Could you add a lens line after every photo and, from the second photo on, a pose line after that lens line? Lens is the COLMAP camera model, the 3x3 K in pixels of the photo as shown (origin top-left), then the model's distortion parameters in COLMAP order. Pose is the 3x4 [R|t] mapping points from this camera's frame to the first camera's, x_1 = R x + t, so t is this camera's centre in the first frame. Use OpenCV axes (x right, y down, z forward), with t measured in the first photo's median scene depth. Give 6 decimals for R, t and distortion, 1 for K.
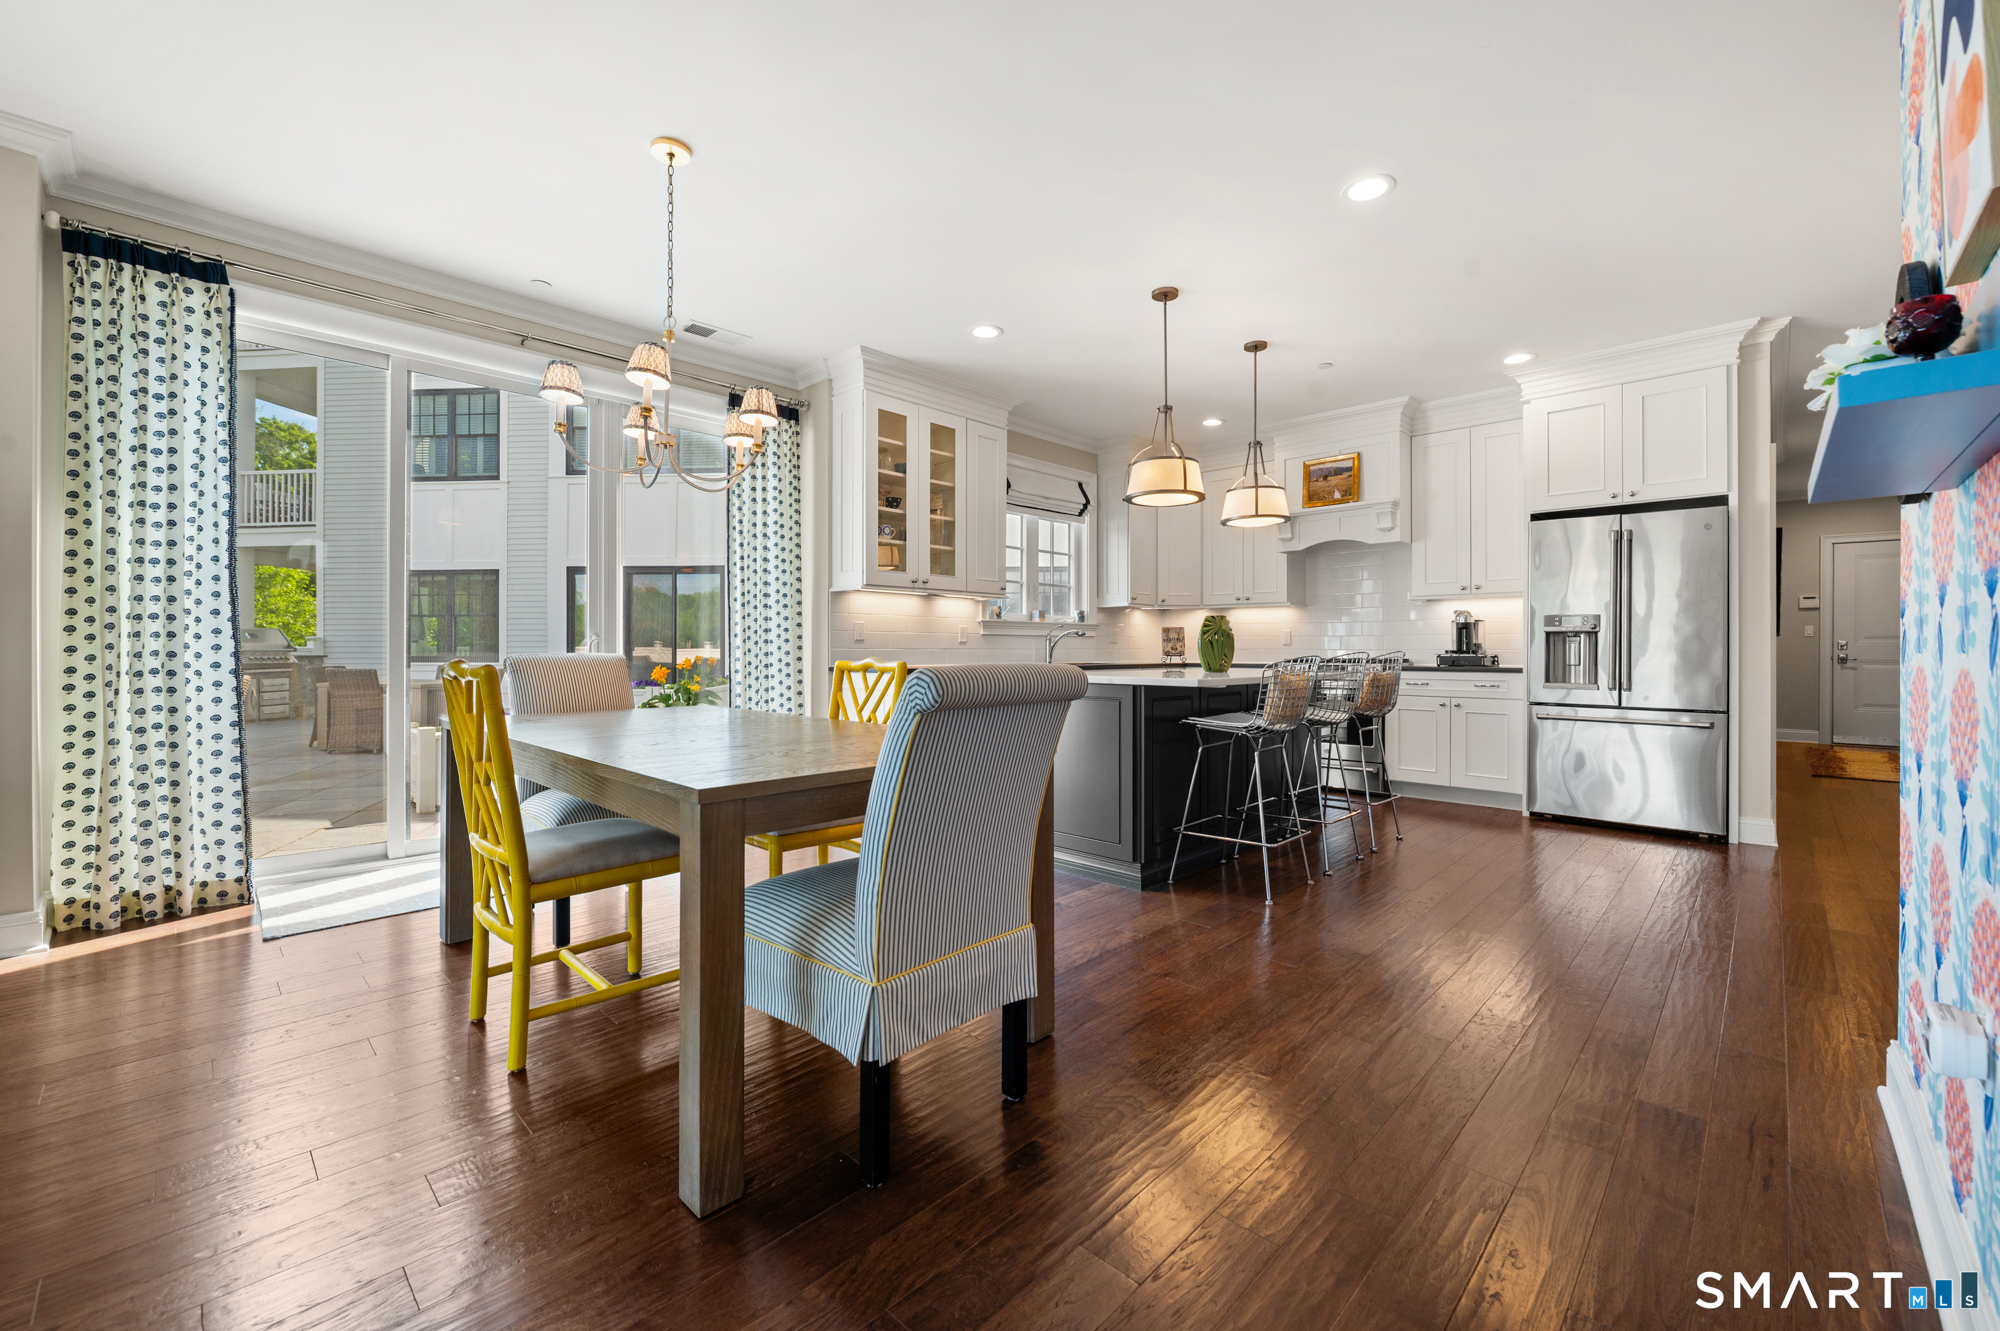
lens RADIAL K [[792.7, 0, 1021.5], [0, 792.7, 647.9], [0, 0, 1]] dist [0.004862, -0.000067]
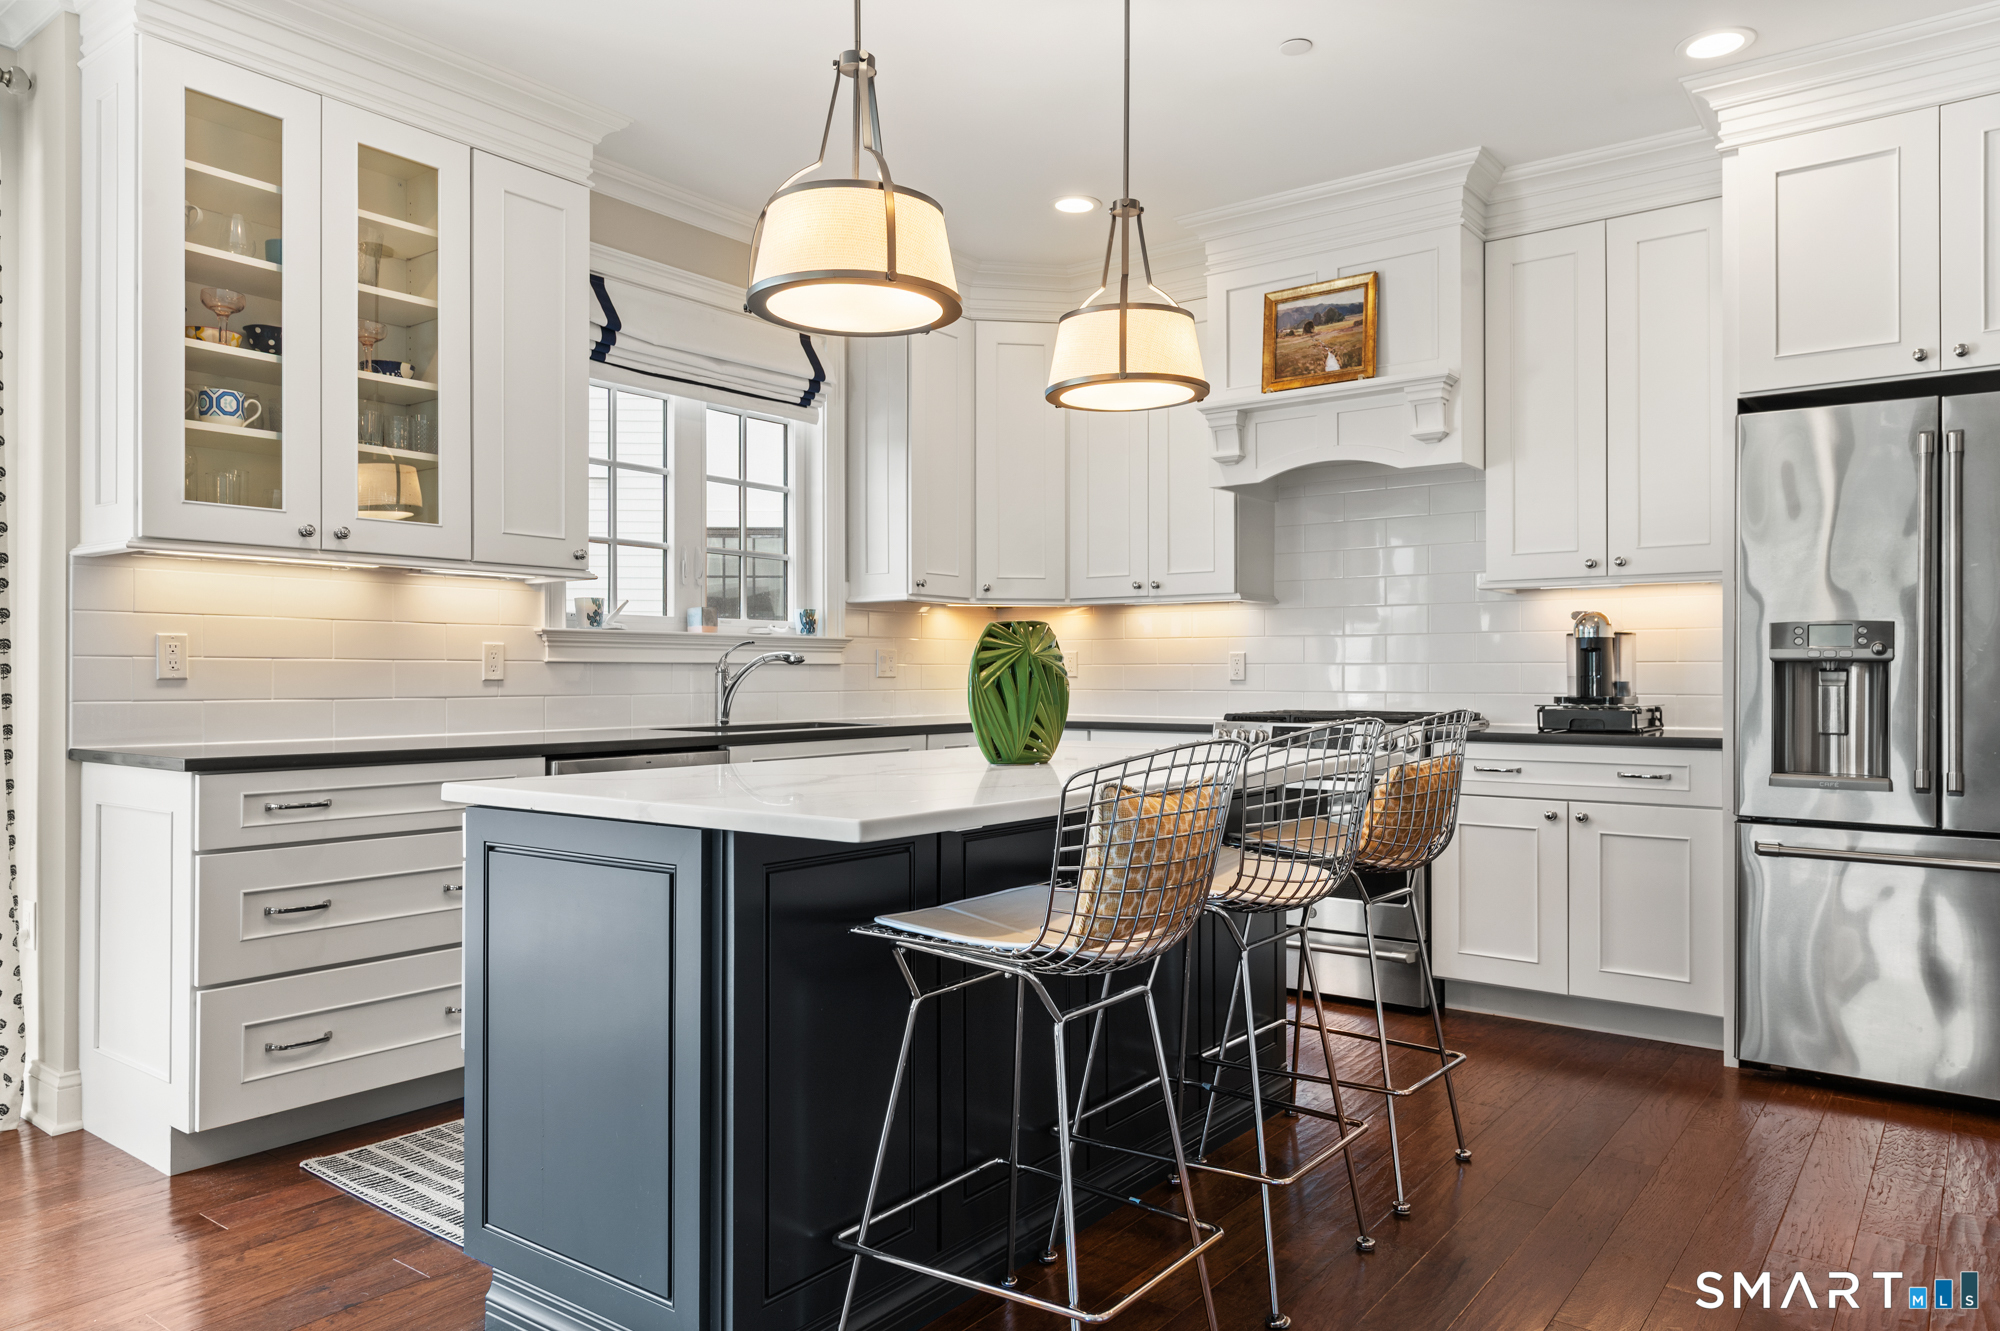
lens RADIAL K [[1315.9, 0, 1008.3], [0, 1315.9, 663.4], [0, 0, 1]] dist [0.025087, 0.001608]
pose [[0.993641, -0.000560, 0.112596, 0.127216], [0.001384, 0.999973, -0.007244, -0.011659], [-0.112588, 0.007354, 0.993614, 0.264549]]
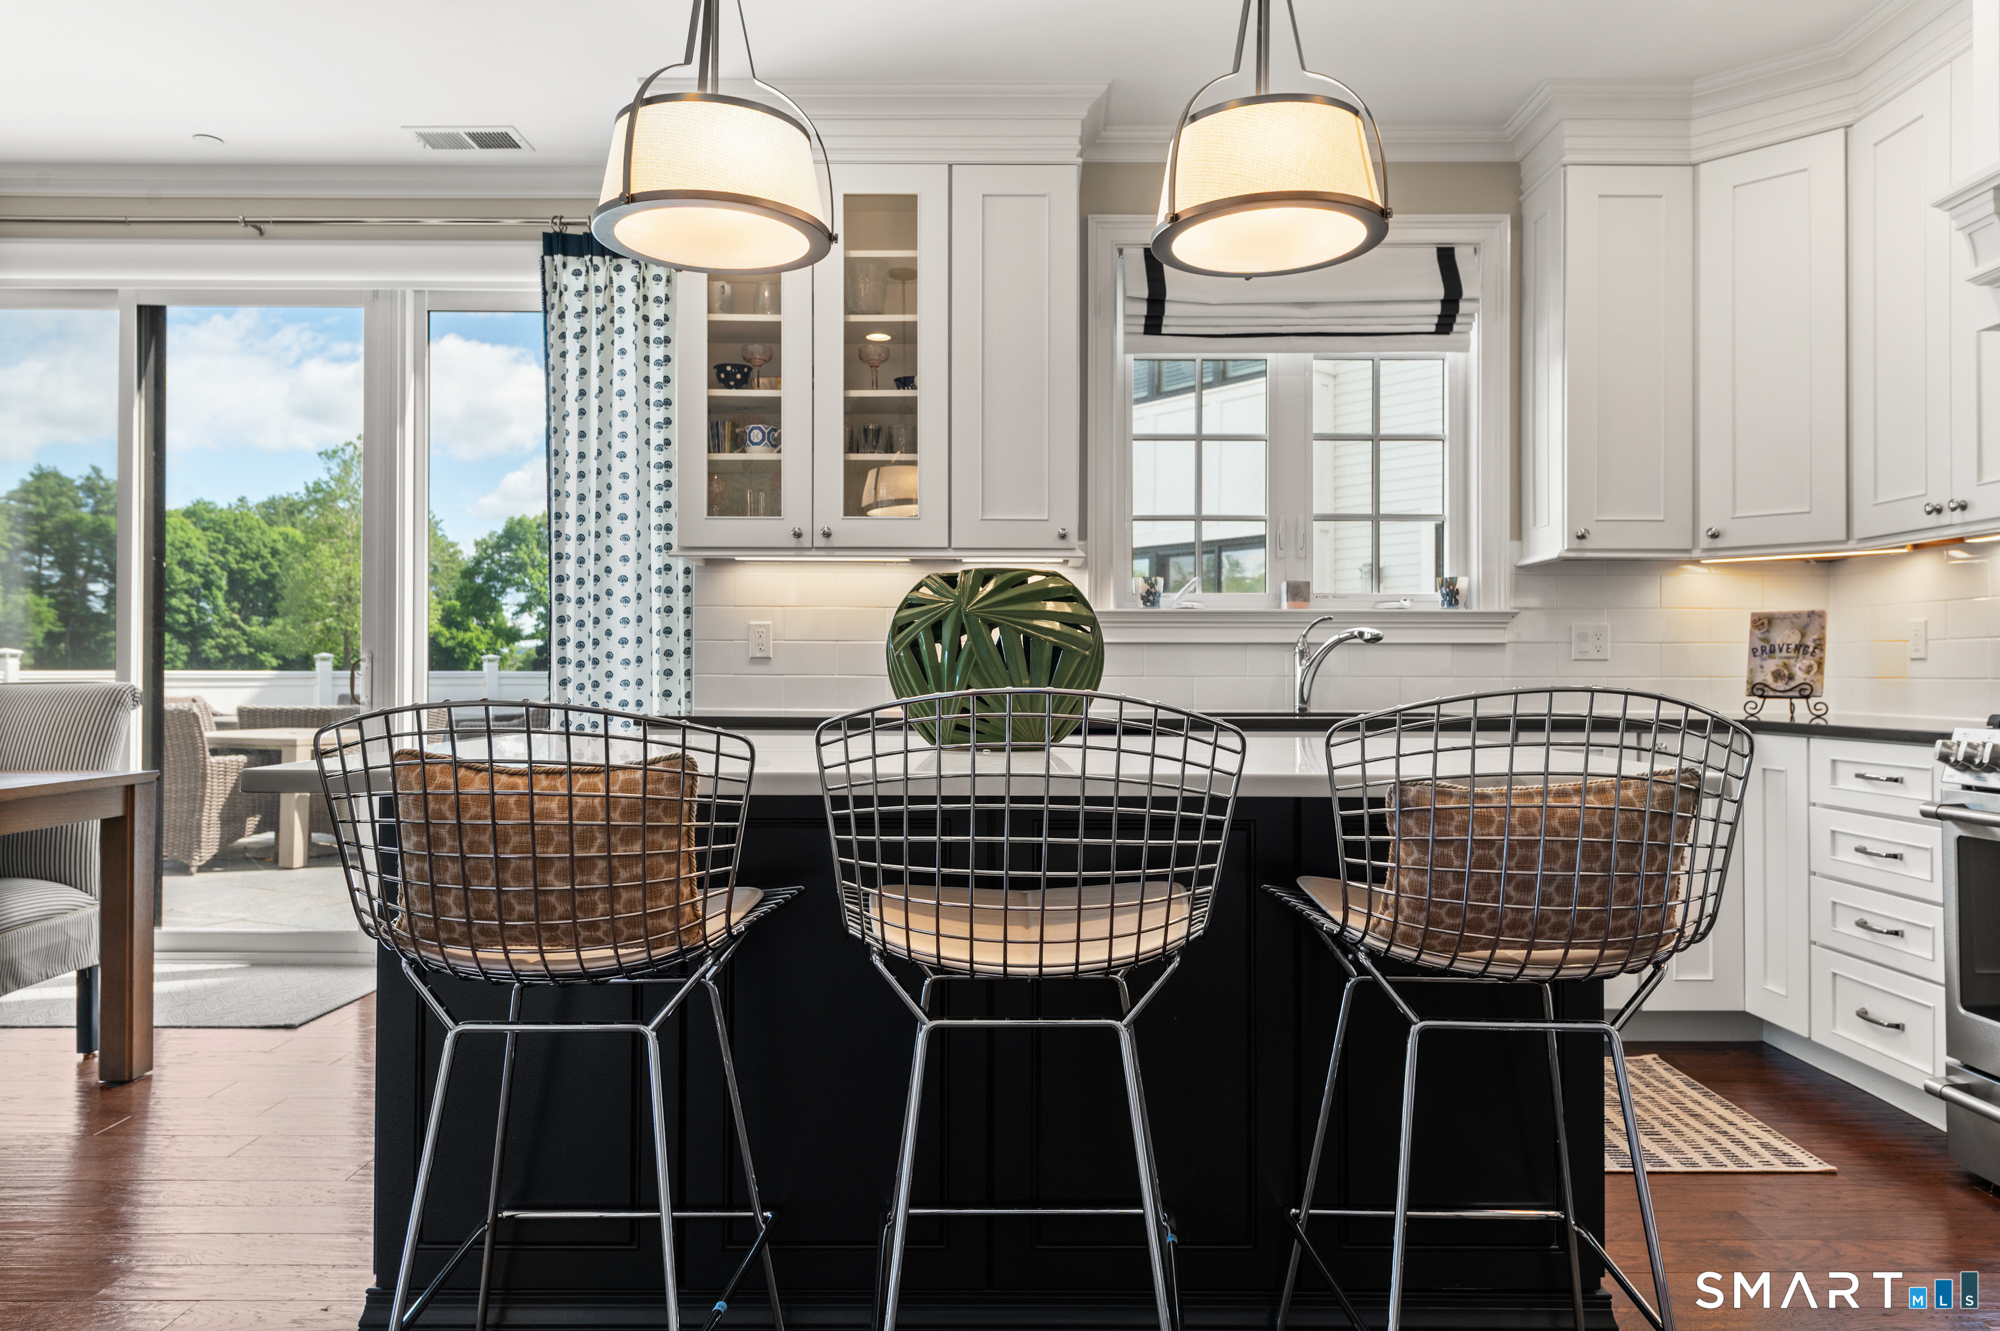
lens RADIAL K [[1315.9, 0, 1006.2], [0, 1315.9, 666.2], [0, 0, 1]] dist [0.025087, 0.001608]
pose [[0.688702, -0.007410, -0.725007, 0.475452], [-0.000141, 0.999946, -0.010354, 0.003359], [0.725045, 0.007233, 0.688664, 0.487079]]
